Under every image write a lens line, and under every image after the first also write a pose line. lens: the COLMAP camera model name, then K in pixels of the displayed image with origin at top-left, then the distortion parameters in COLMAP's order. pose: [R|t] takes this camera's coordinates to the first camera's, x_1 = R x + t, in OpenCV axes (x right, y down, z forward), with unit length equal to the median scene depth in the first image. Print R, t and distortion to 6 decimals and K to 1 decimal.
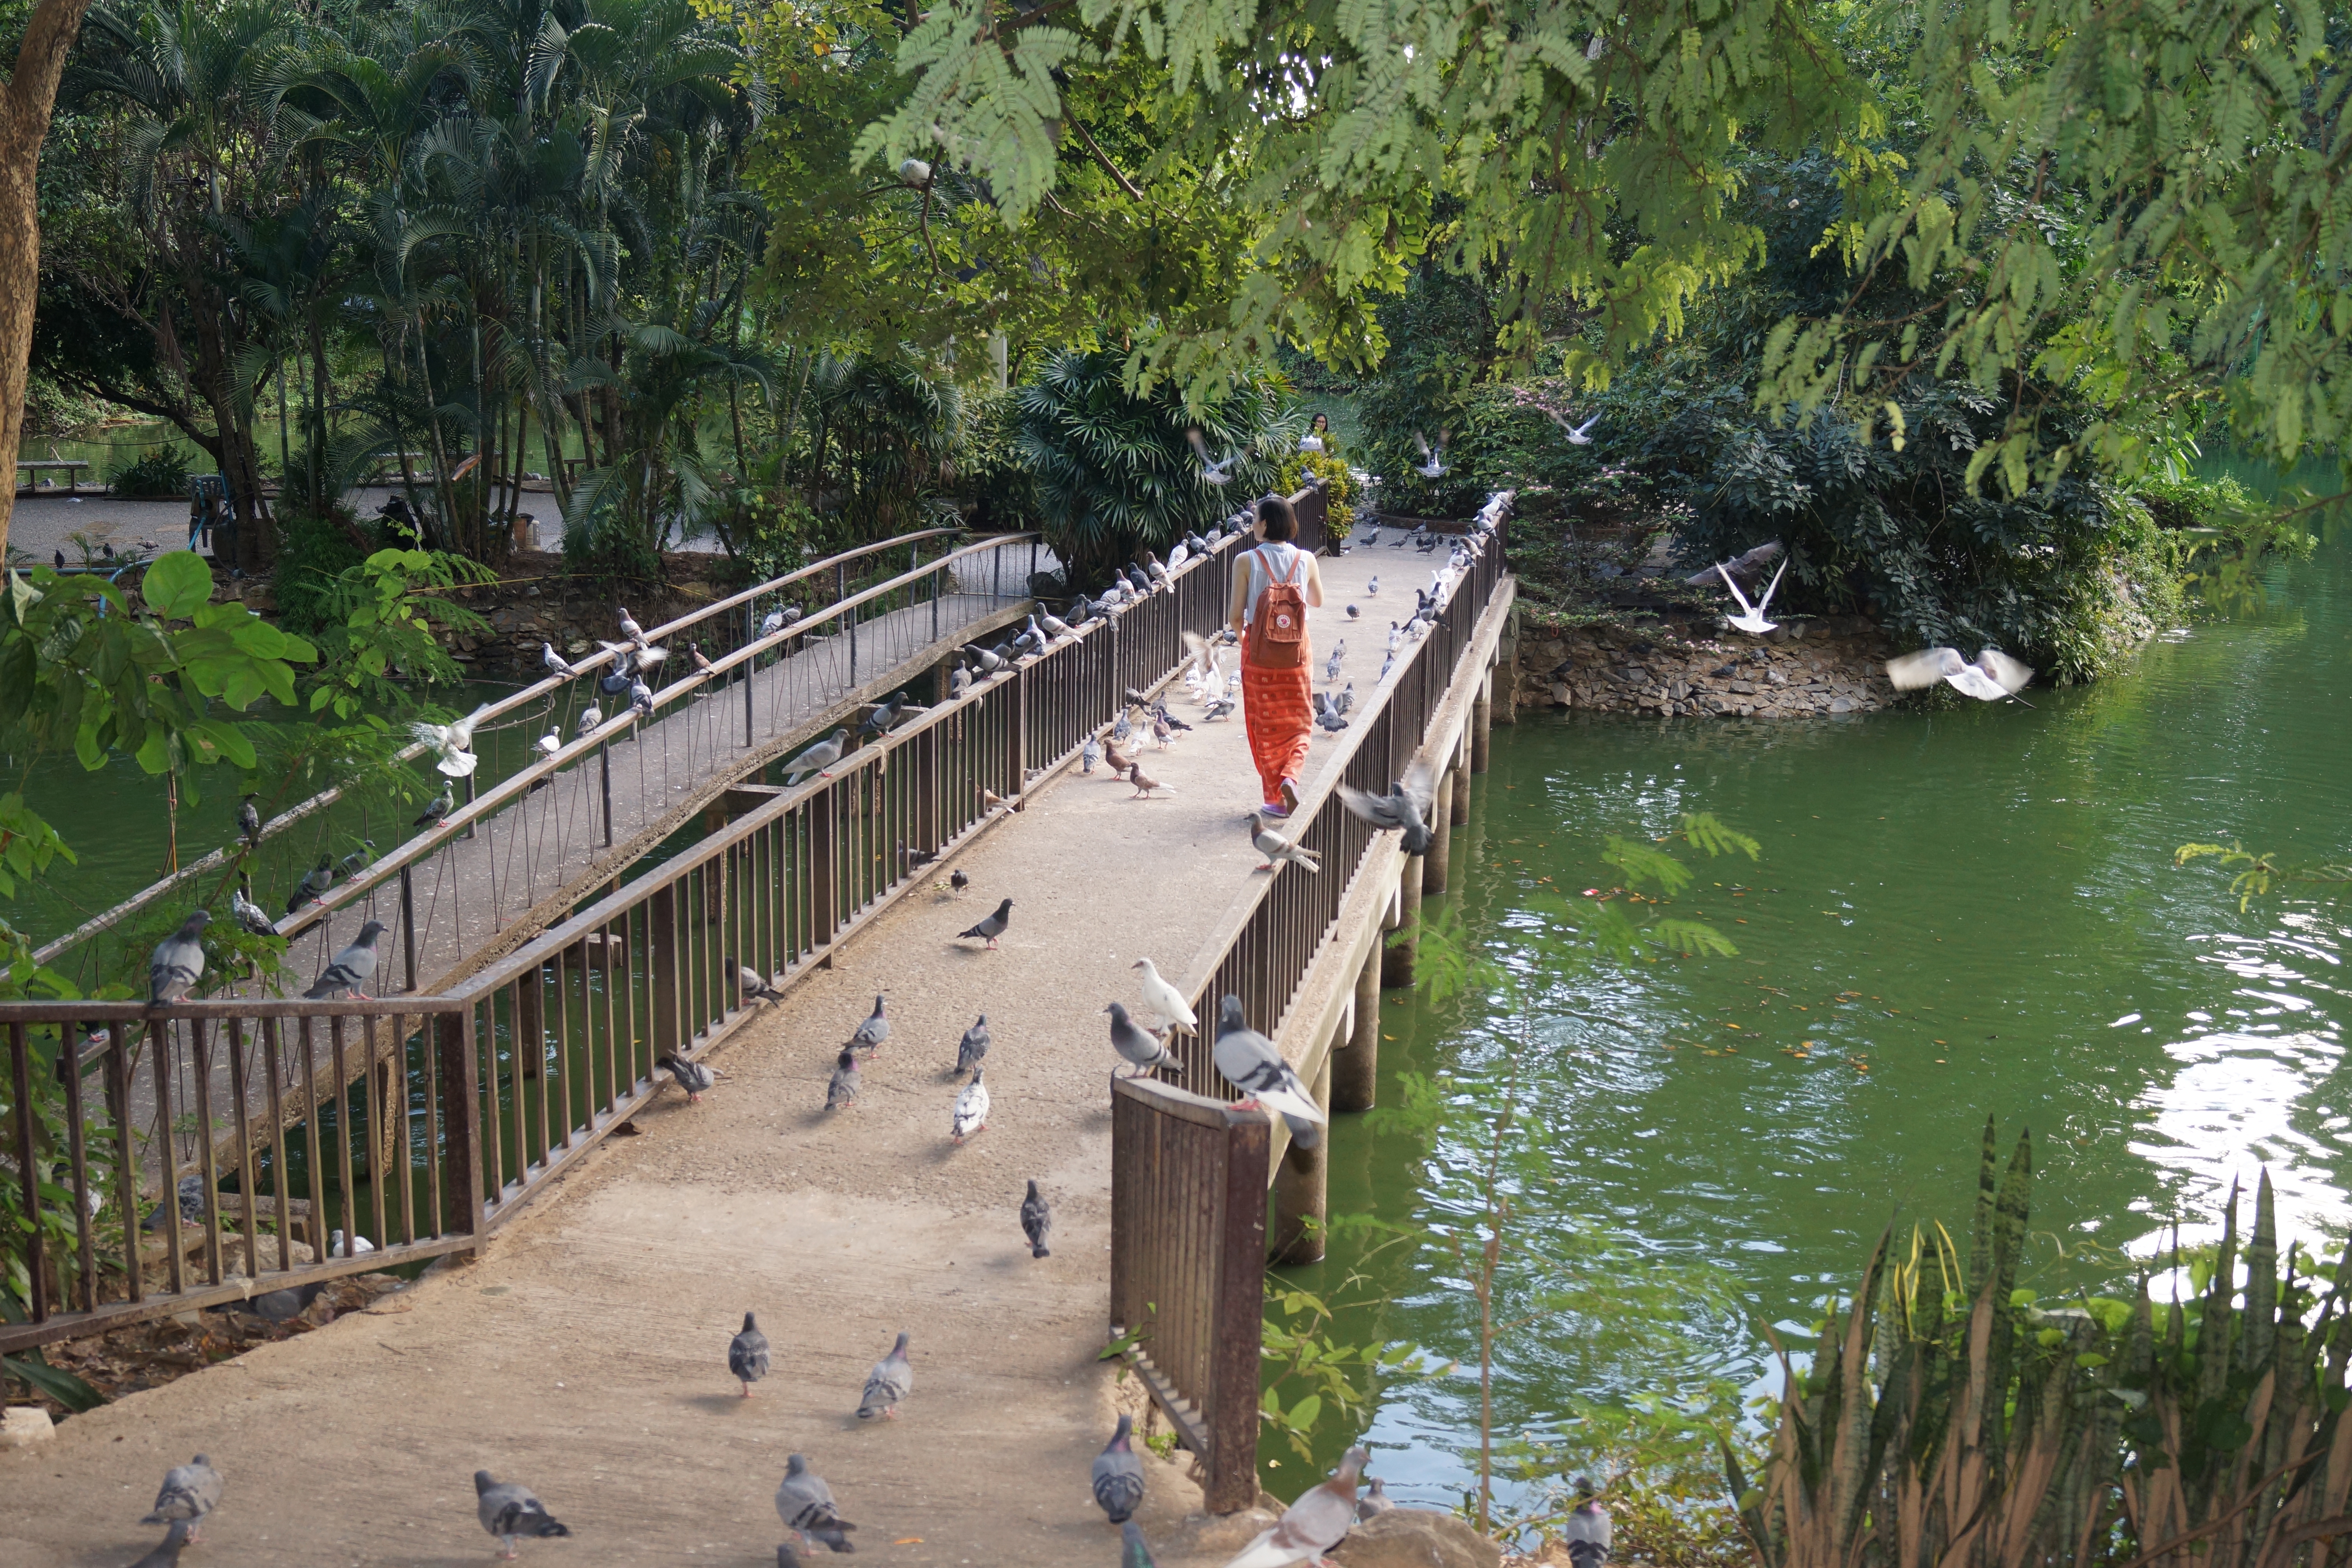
lens RADIAL K [[2358.3, 0, 1175.5], [0, 2358.3, 781.0], [0, 0, 1]] dist [-0.063350, 0.009423]
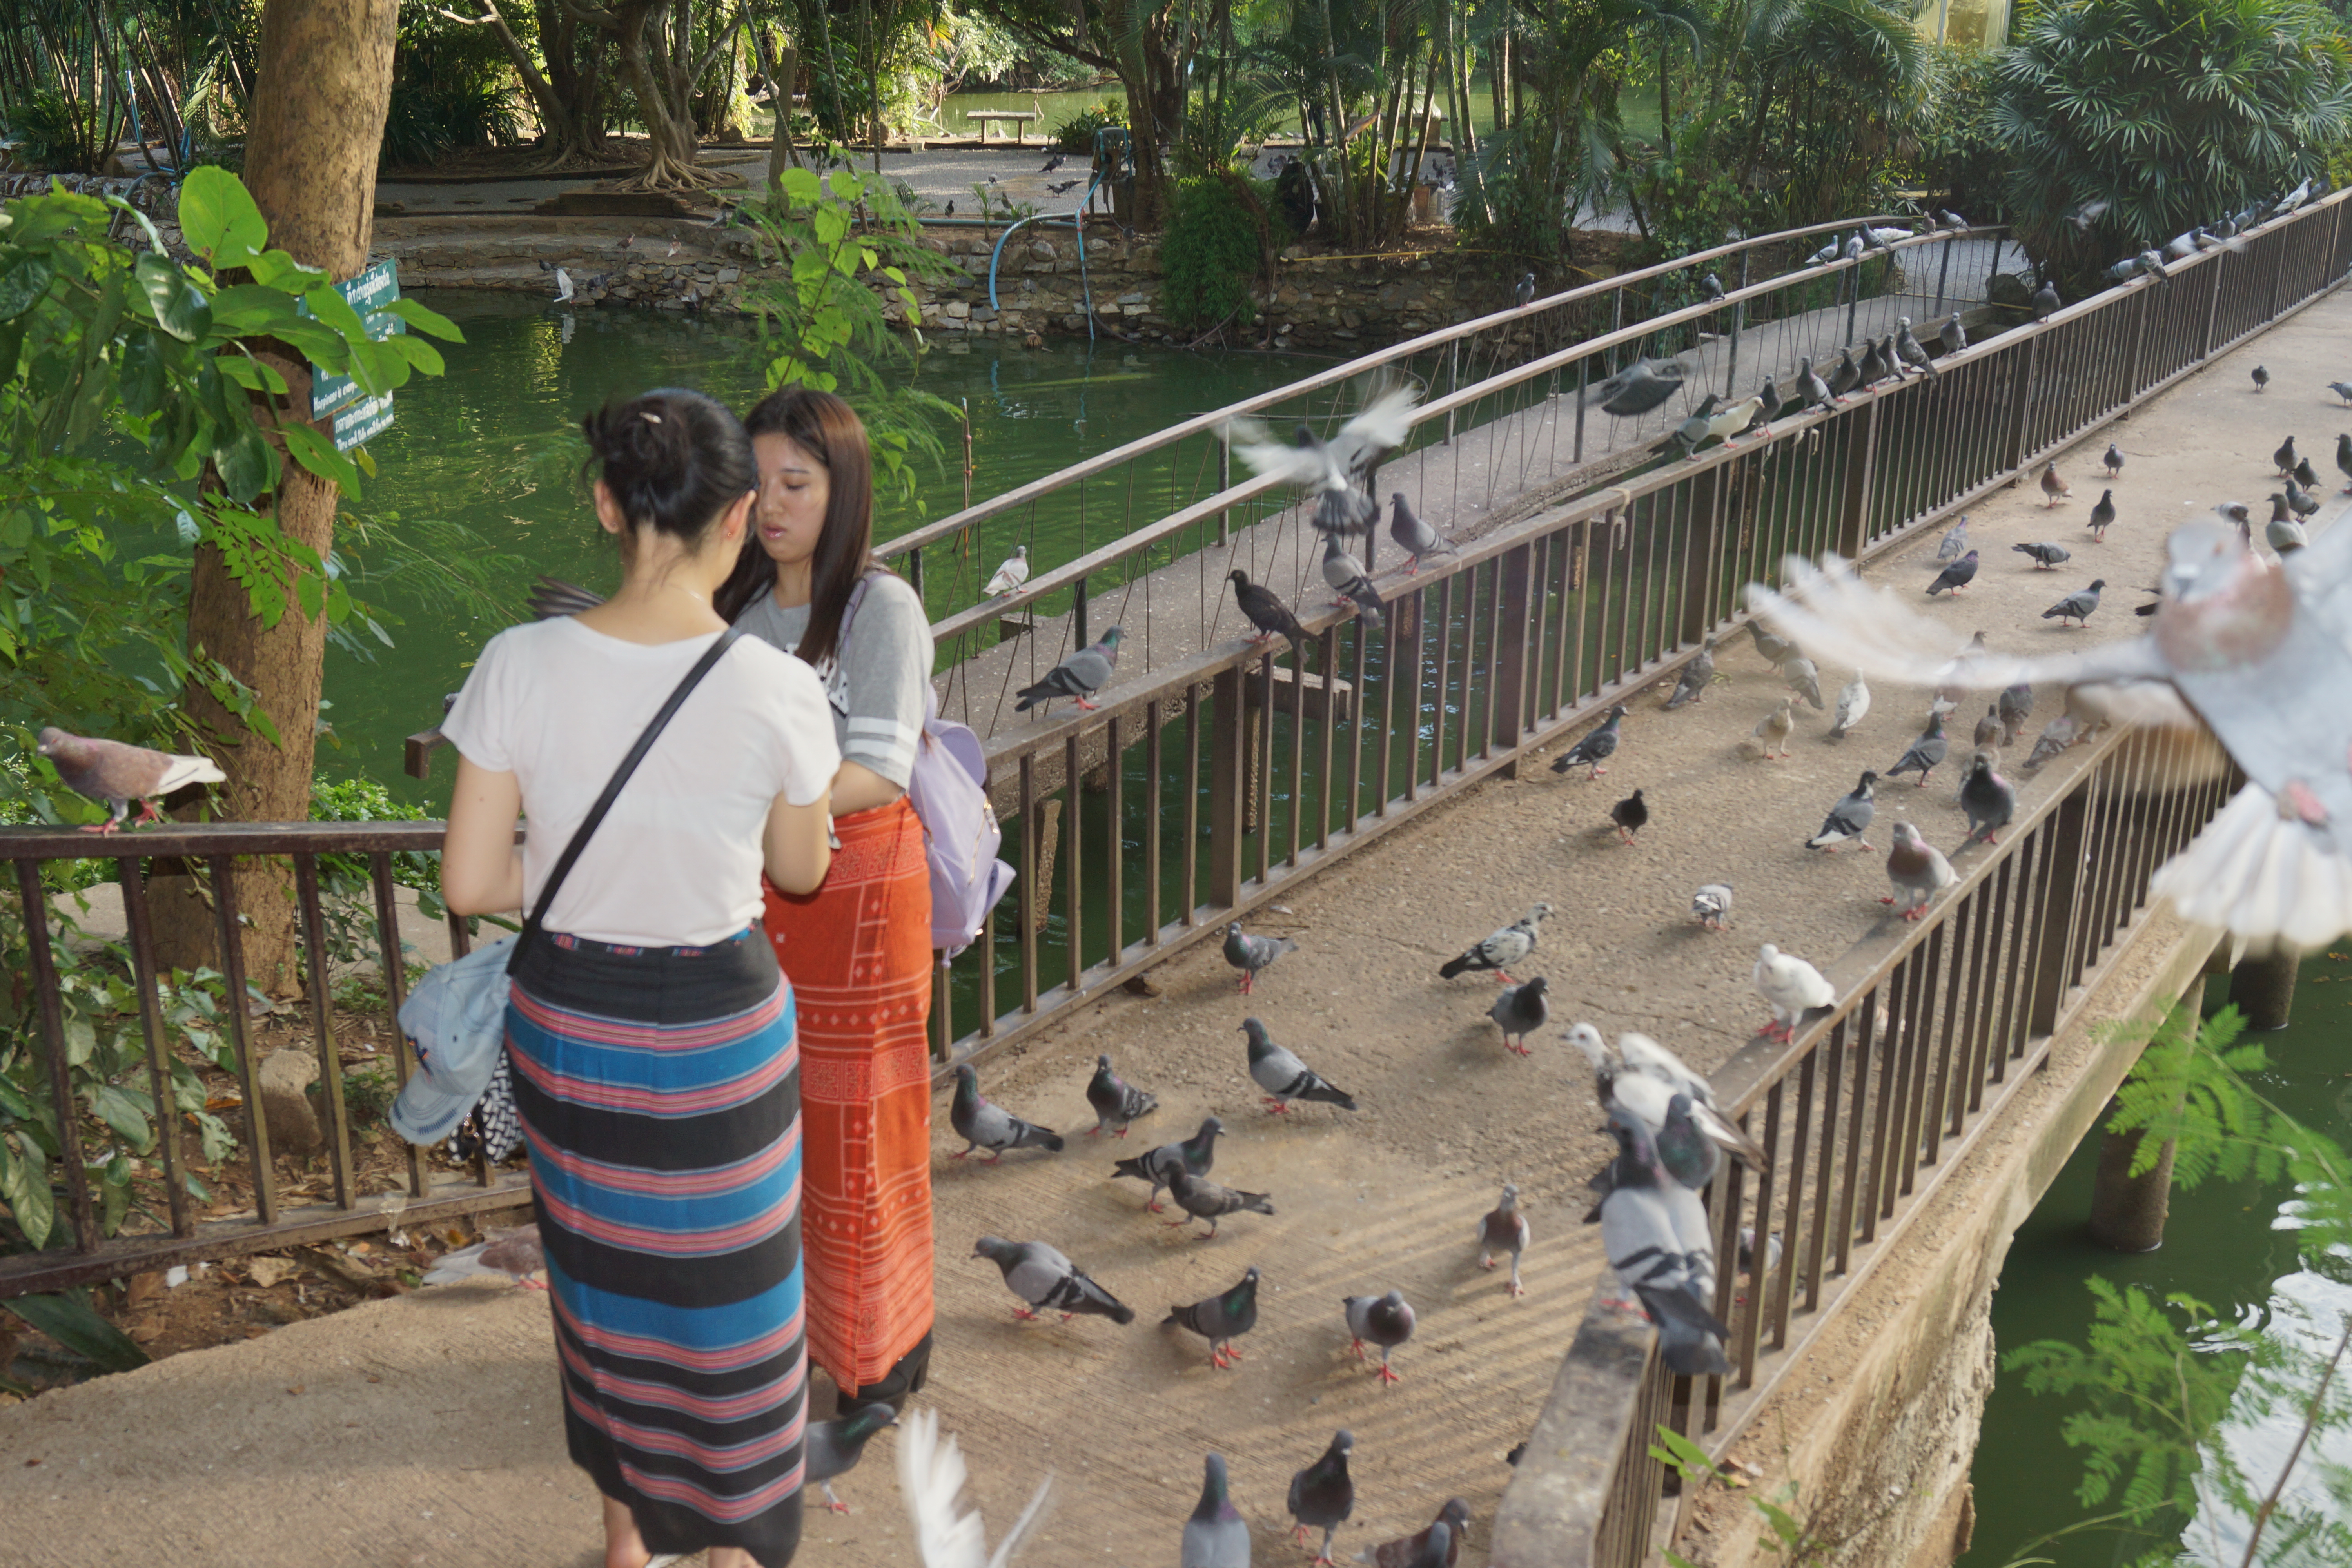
lens RADIAL K [[2366.4, 0, 1177.6], [0, 2366.4, 784.8], [0, 0, 1]] dist [-0.062374, 0.009522]
pose [[0.913382, 0.128535, -0.386279, 0.022706], [-0.076630, 0.986171, 0.146953, -0.010242], [0.399826, -0.104624, 0.910600, 0.115551]]
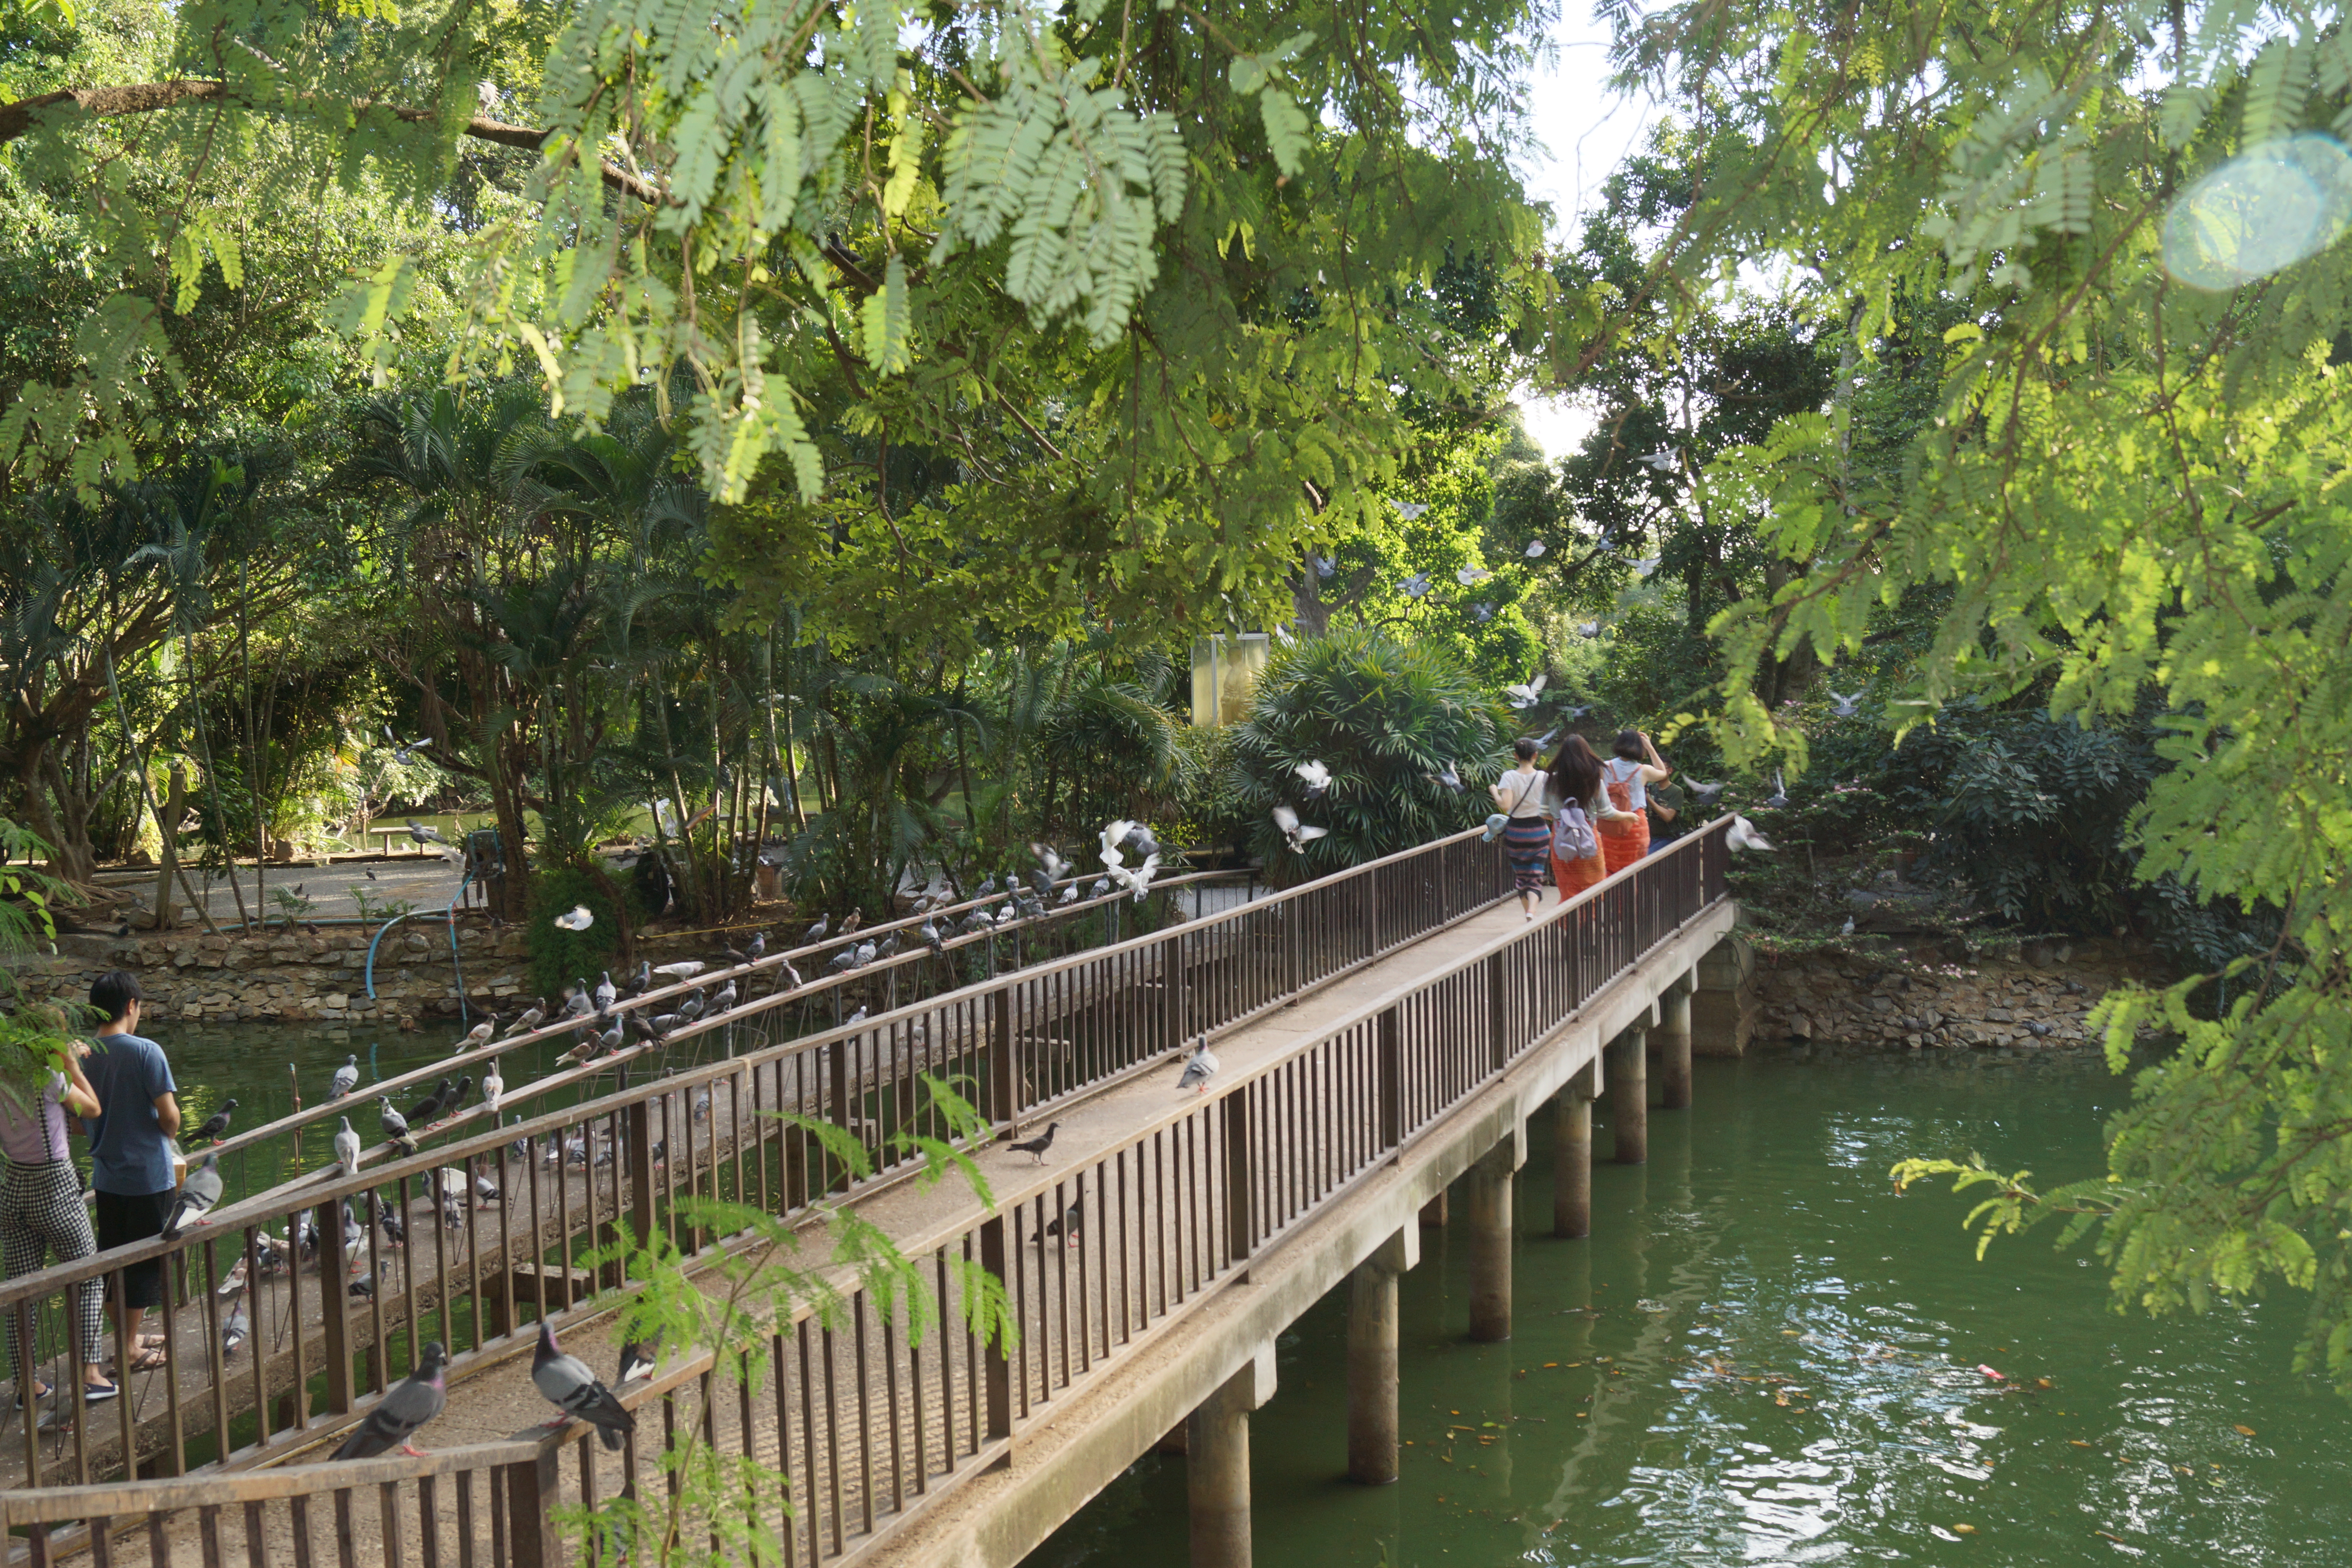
lens RADIAL K [[2243.2, 0, 1168.3], [0, 2243.2, 794.6], [0, 0, 1]] dist [-0.063159, -0.002059]
pose [[0.982093, -0.028819, -0.186180, 0.093598], [0.000324, 0.988488, -0.151302, 0.007015], [0.188397, 0.148532, 0.970796, 0.084451]]
